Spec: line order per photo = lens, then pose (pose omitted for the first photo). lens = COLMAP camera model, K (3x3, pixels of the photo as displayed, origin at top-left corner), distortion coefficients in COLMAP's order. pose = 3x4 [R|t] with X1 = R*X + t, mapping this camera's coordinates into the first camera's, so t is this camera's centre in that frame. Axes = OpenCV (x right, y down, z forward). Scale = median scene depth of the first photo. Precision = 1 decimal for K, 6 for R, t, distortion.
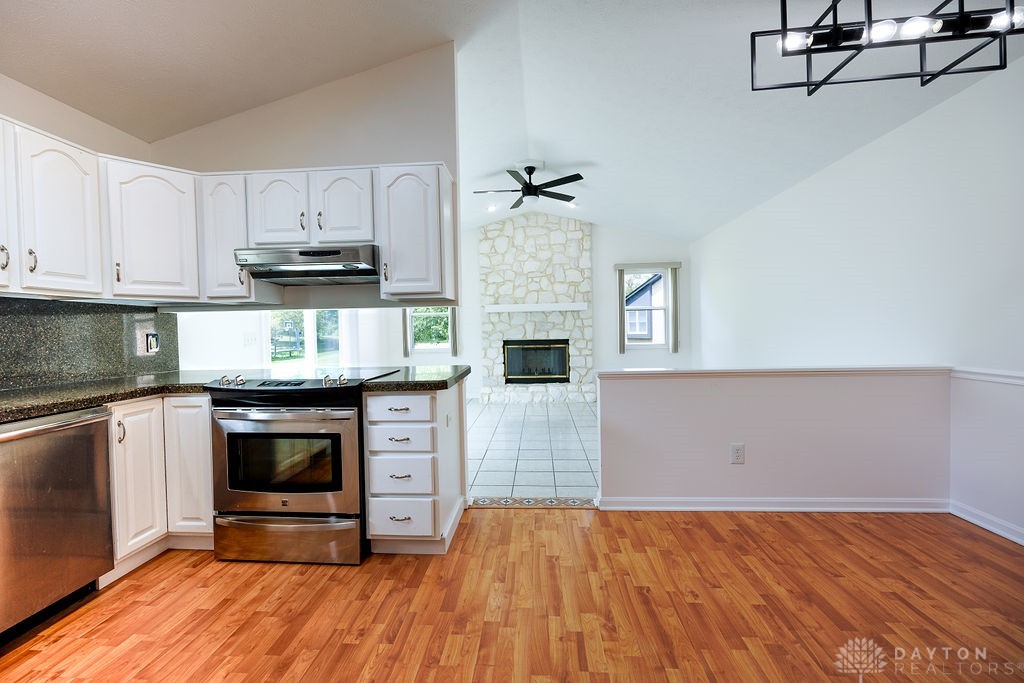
lens RADIAL K [[414.0, 0, 509.7], [0, 414.0, 338.5], [0, 0, 1]] dist [-0.000427, -0.000086]
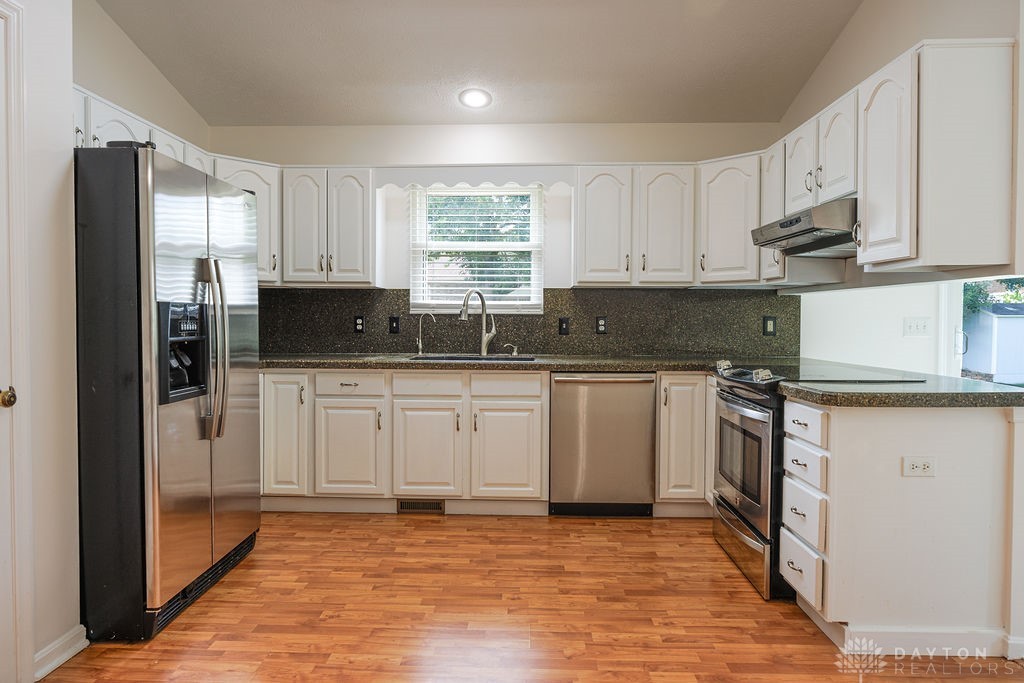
lens RADIAL K [[651.6, 0, 511.2], [0, 651.6, 338.7], [0, 0, 1]] dist [-0.000629, -0.000019]
pose [[0.046687, 0.051967, -0.997557, 0.918871], [-0.025025, 0.998393, 0.050839, -0.031228], [0.998596, 0.022590, 0.047912, 0.430847]]
